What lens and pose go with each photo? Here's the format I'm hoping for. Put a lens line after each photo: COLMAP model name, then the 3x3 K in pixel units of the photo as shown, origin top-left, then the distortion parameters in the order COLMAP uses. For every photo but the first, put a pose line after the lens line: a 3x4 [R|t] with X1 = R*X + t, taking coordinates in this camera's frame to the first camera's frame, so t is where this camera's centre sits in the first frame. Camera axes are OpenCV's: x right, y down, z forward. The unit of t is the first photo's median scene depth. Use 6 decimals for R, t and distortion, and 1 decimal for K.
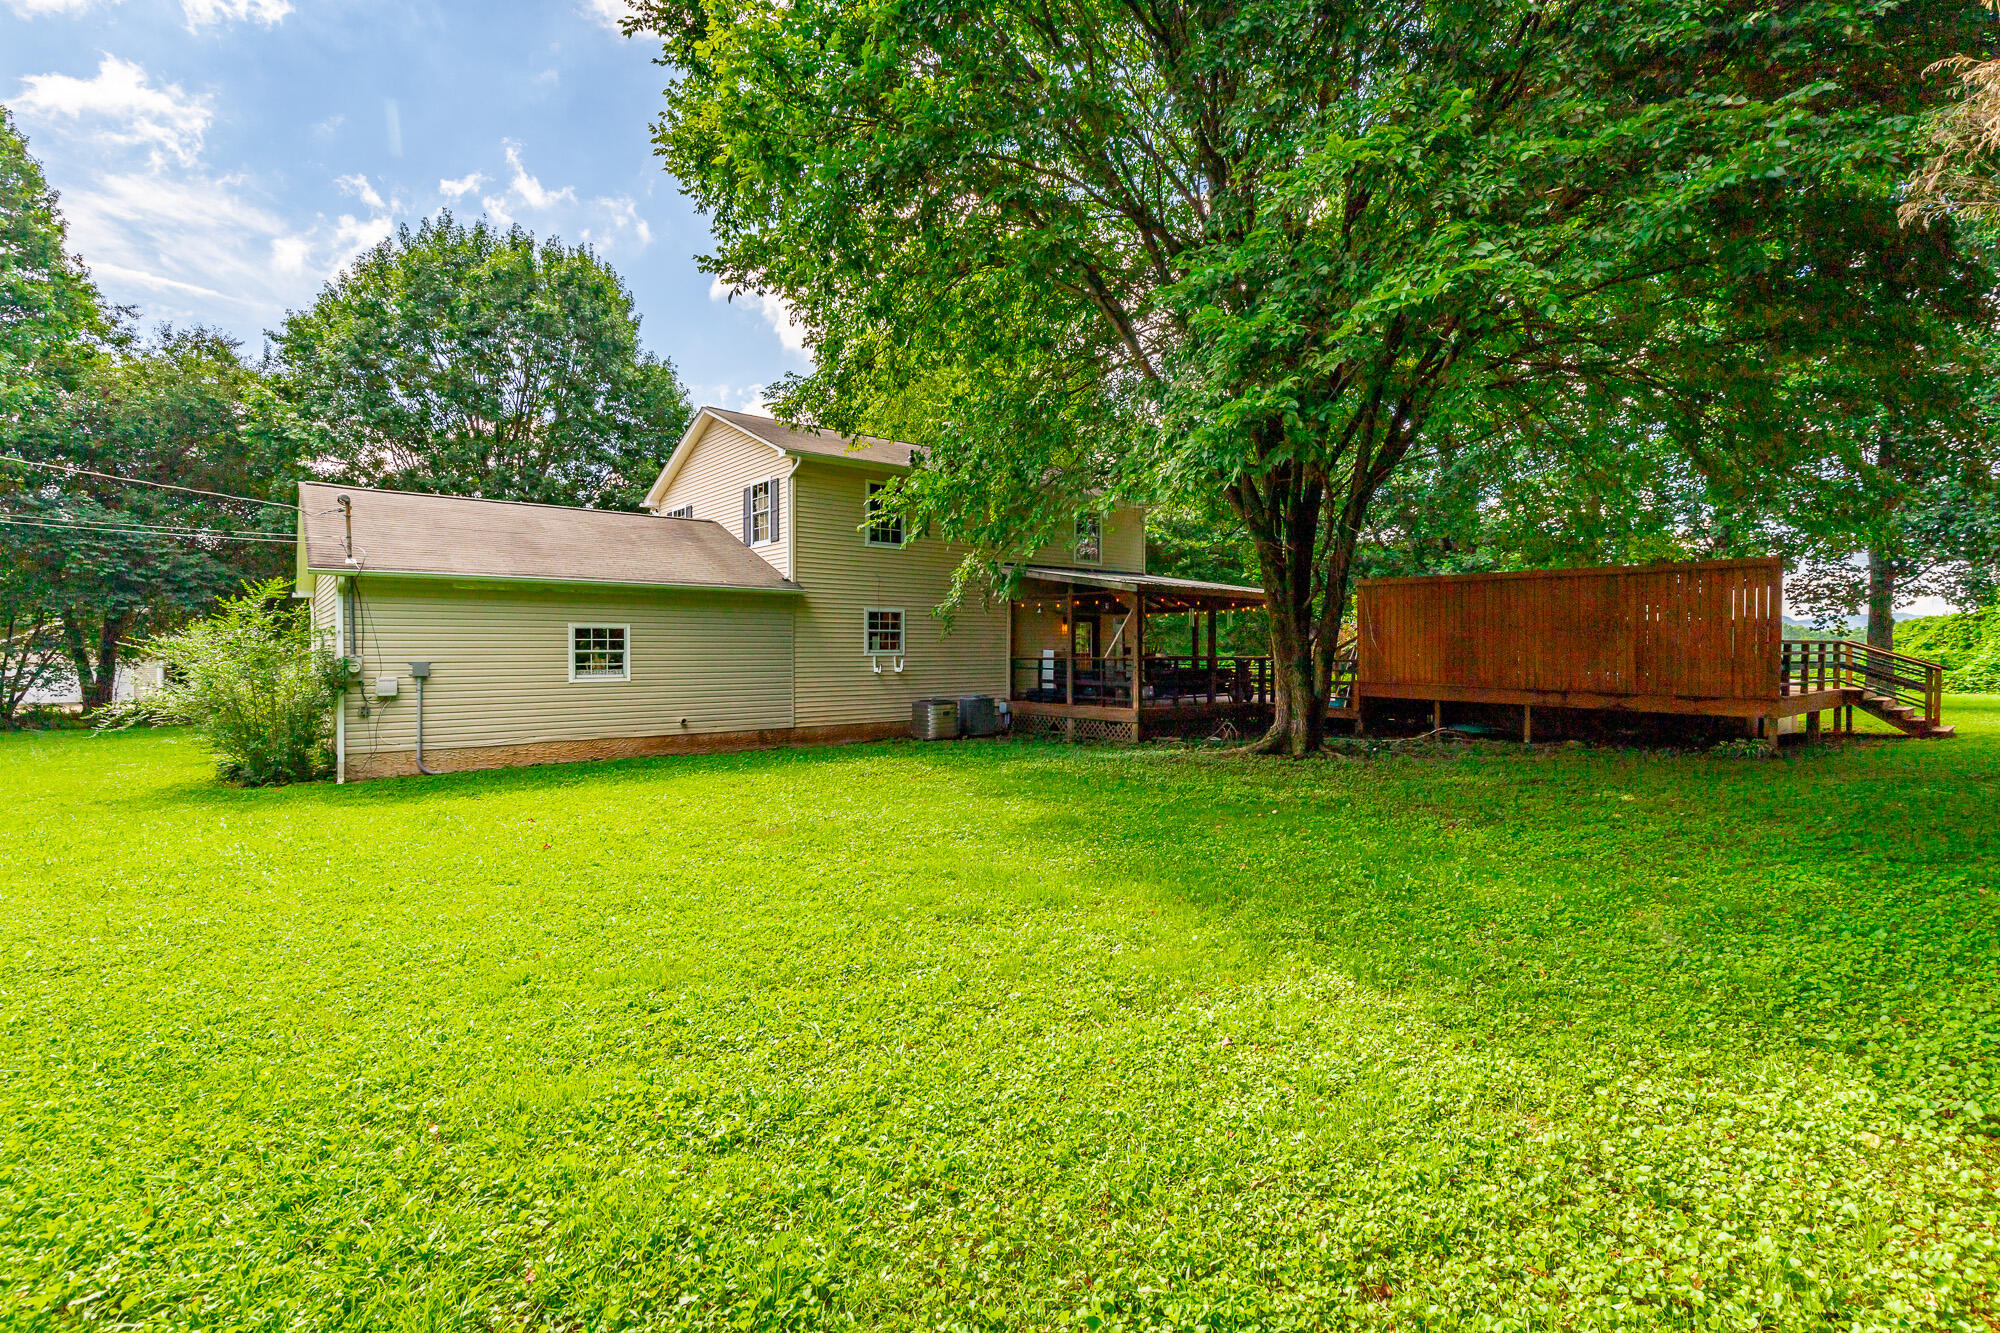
lens RADIAL K [[899.7, 0, 1002.9], [0, 899.7, 659.6], [0, 0, 1]] dist [0.012917, -0.002427]
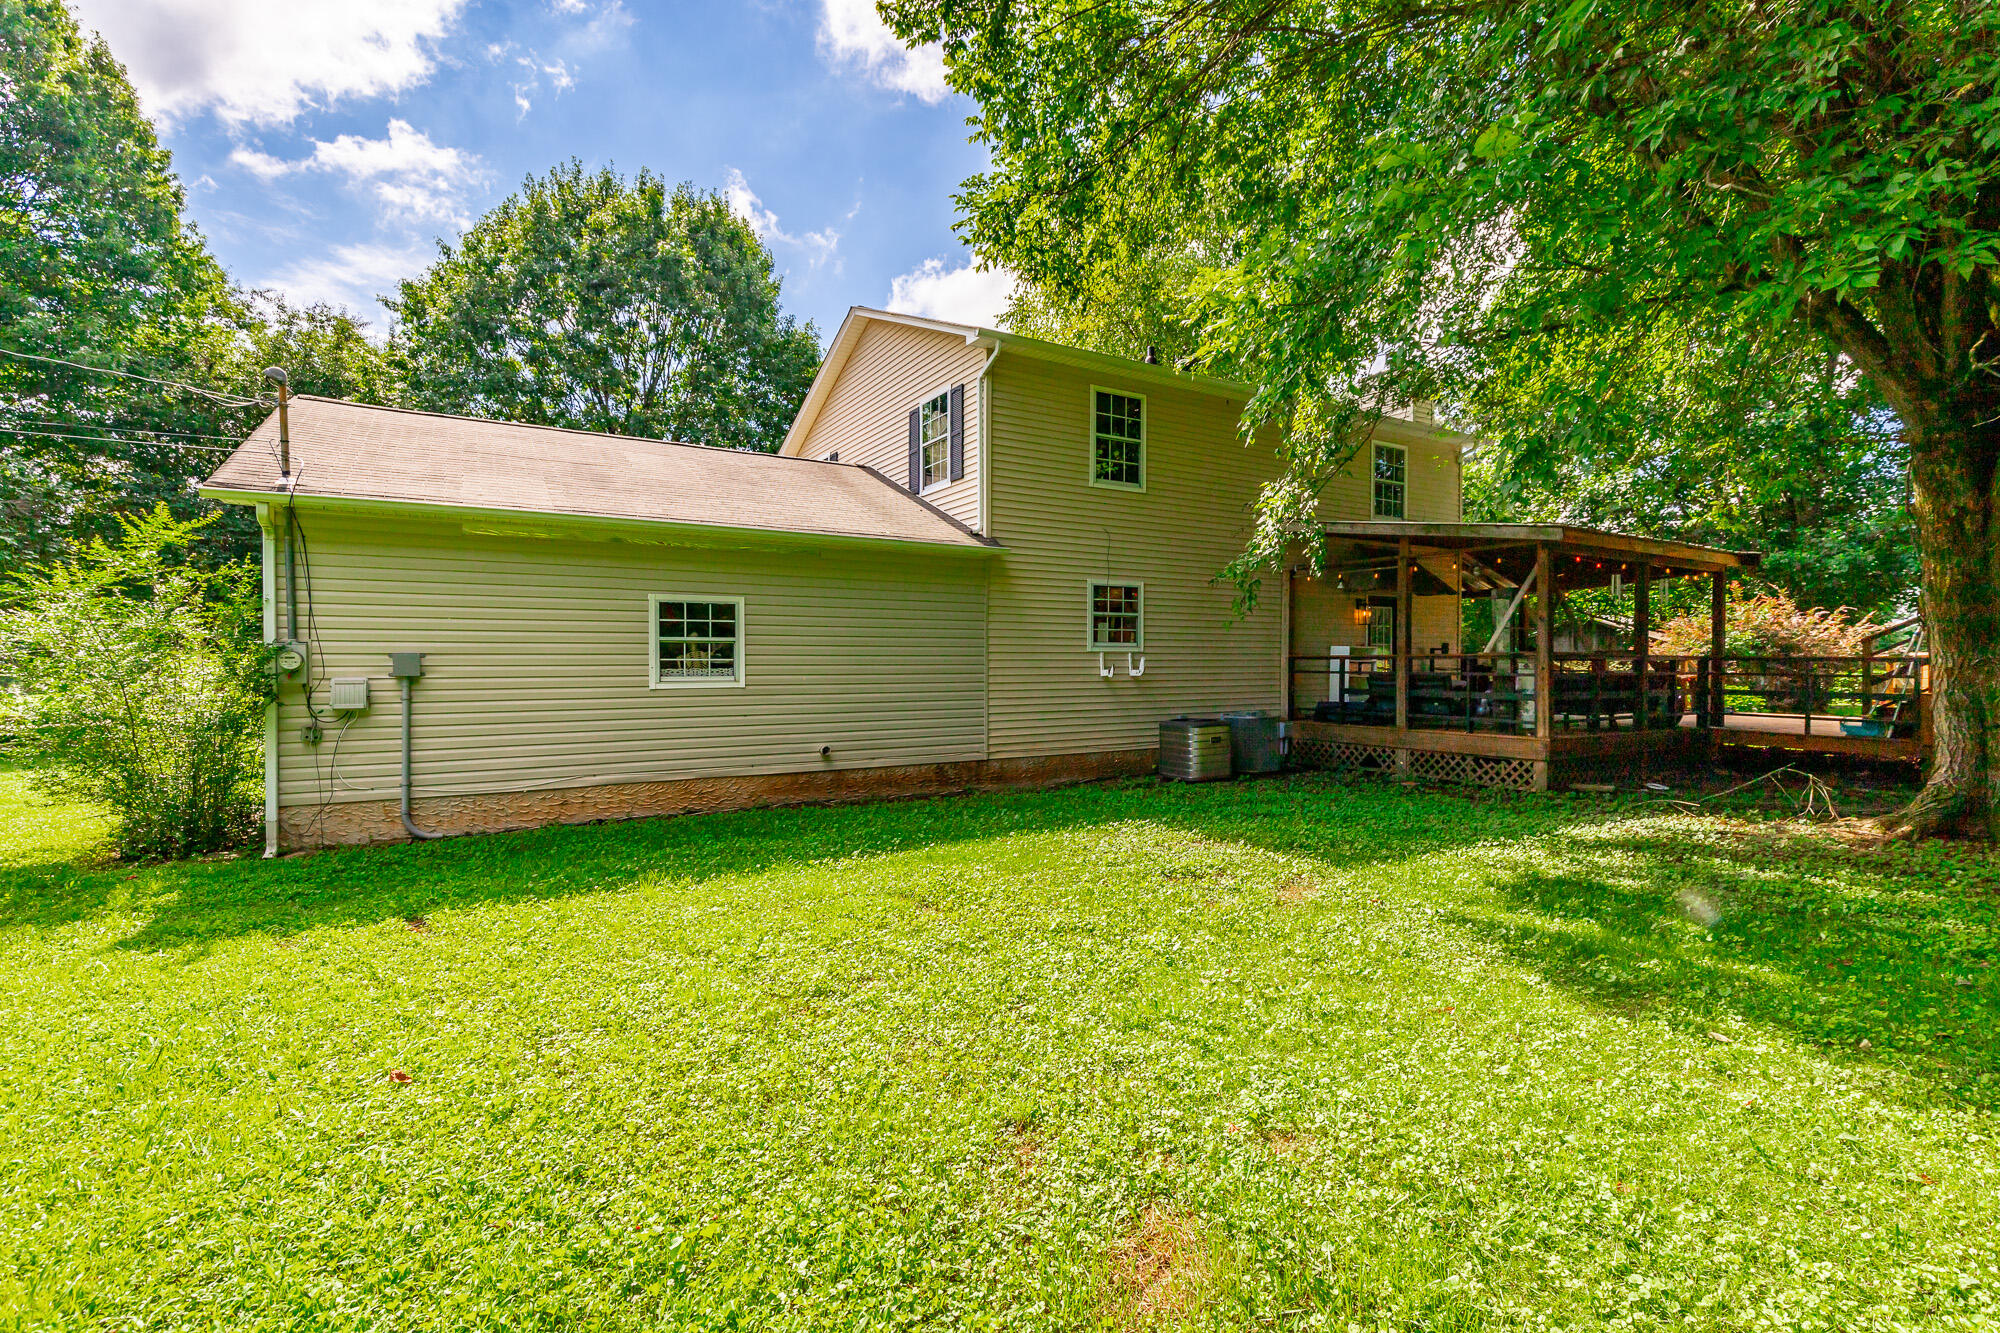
lens RADIAL K [[899.7, 0, 1013.0], [0, 899.7, 665.2], [0, 0, 1]] dist [0.012917, -0.002427]
pose [[0.990671, 0.000605, -0.136275, -0.119362], [-0.001511, 0.999977, -0.006547, 0.010523], [0.136268, 0.006692, 0.990649, 0.339382]]
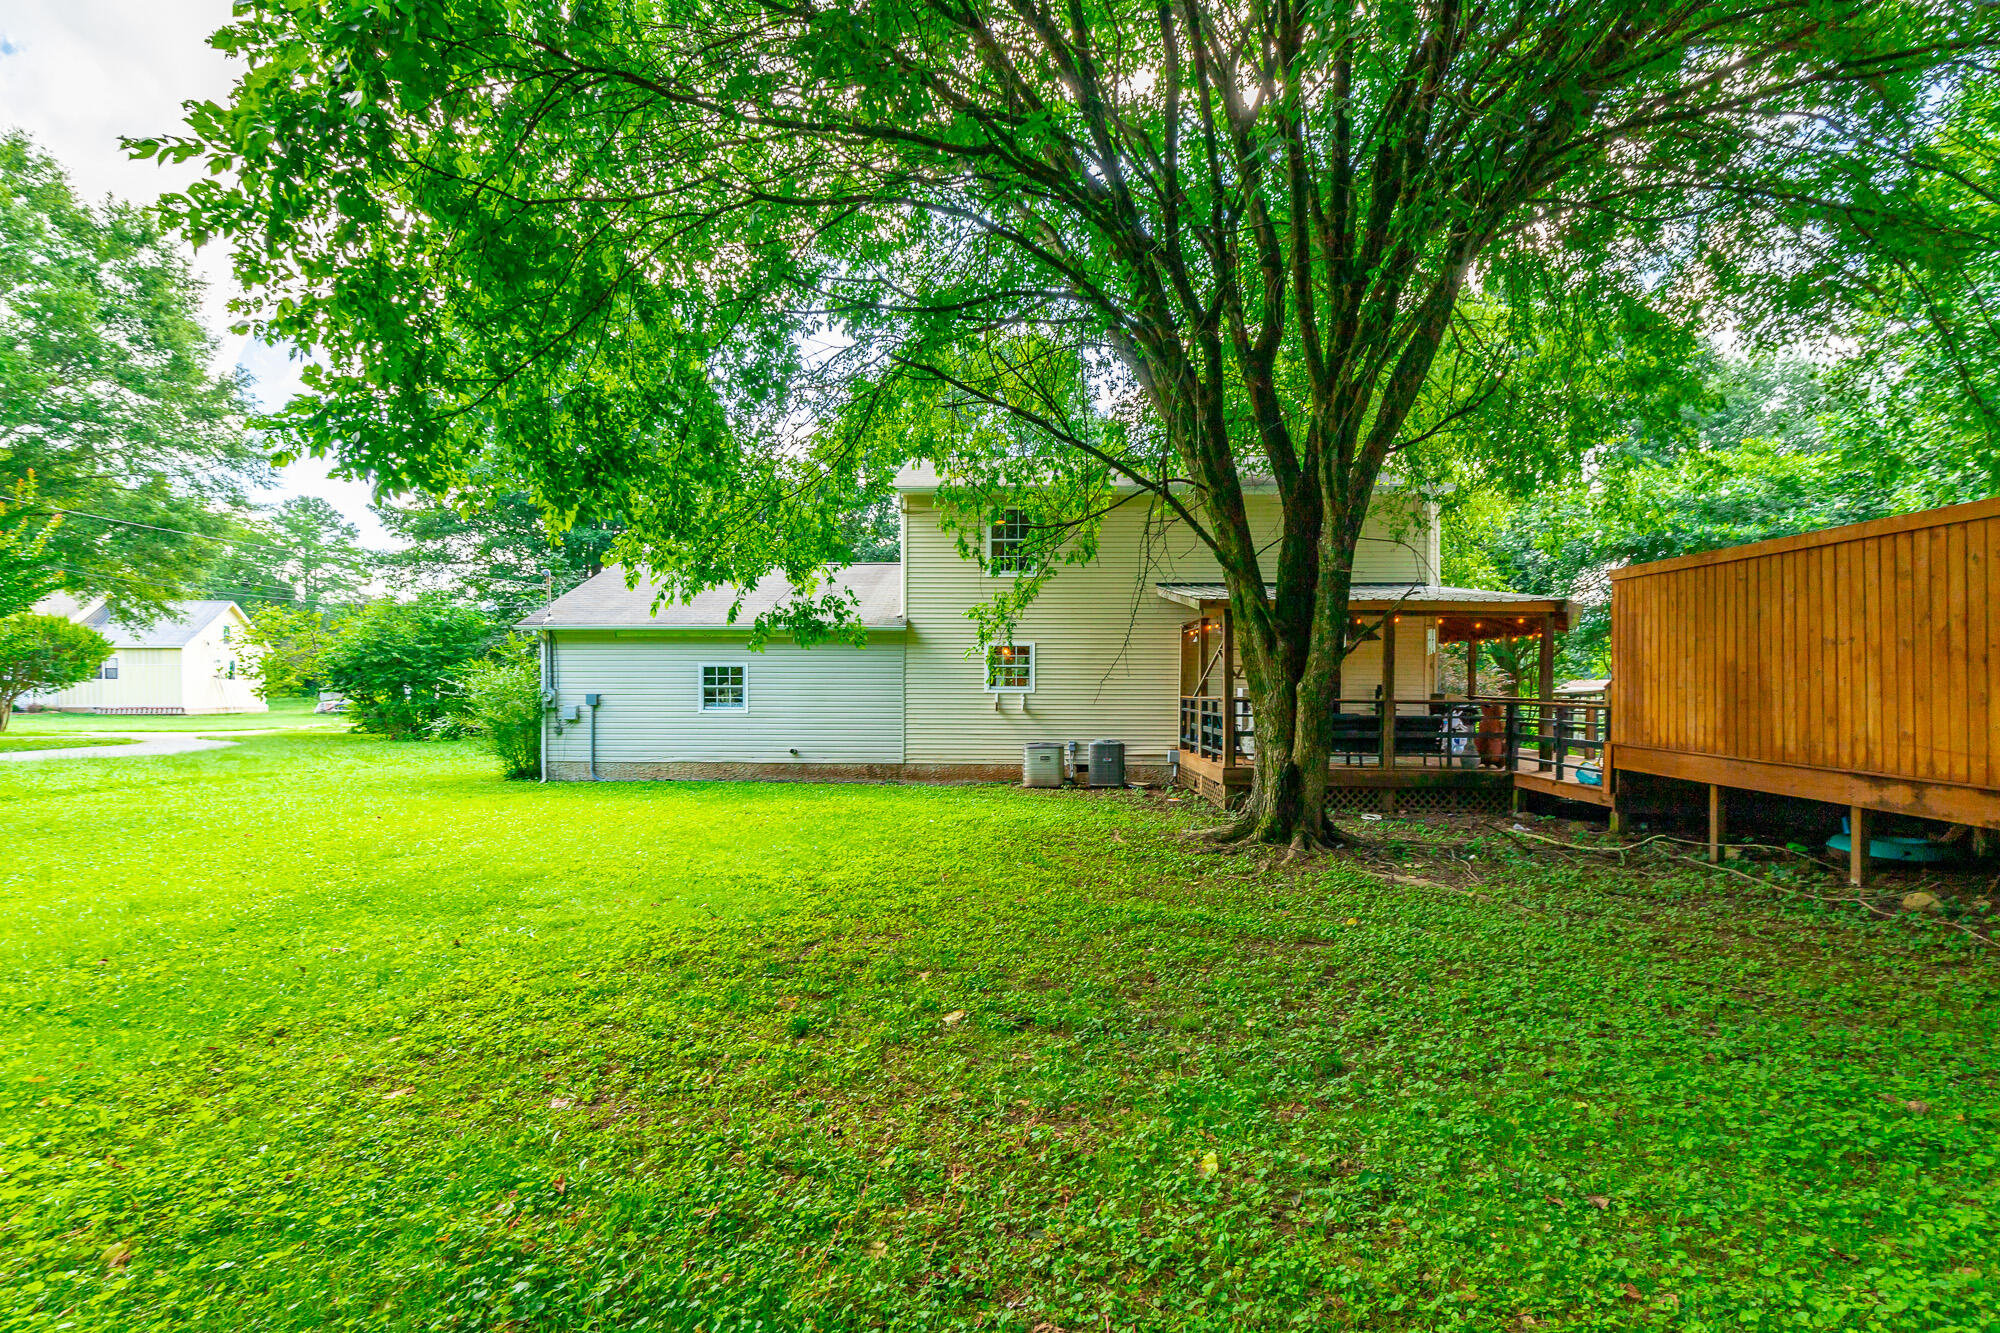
lens RADIAL K [[899.7, 0, 1001.2], [0, 899.7, 671.5], [0, 0, 1]] dist [0.012917, -0.002427]
pose [[0.760970, -0.007366, -0.648746, 0.481890], [-0.011947, 0.999607, -0.025364, -0.002908], [0.648677, 0.027052, 0.760583, 0.292601]]
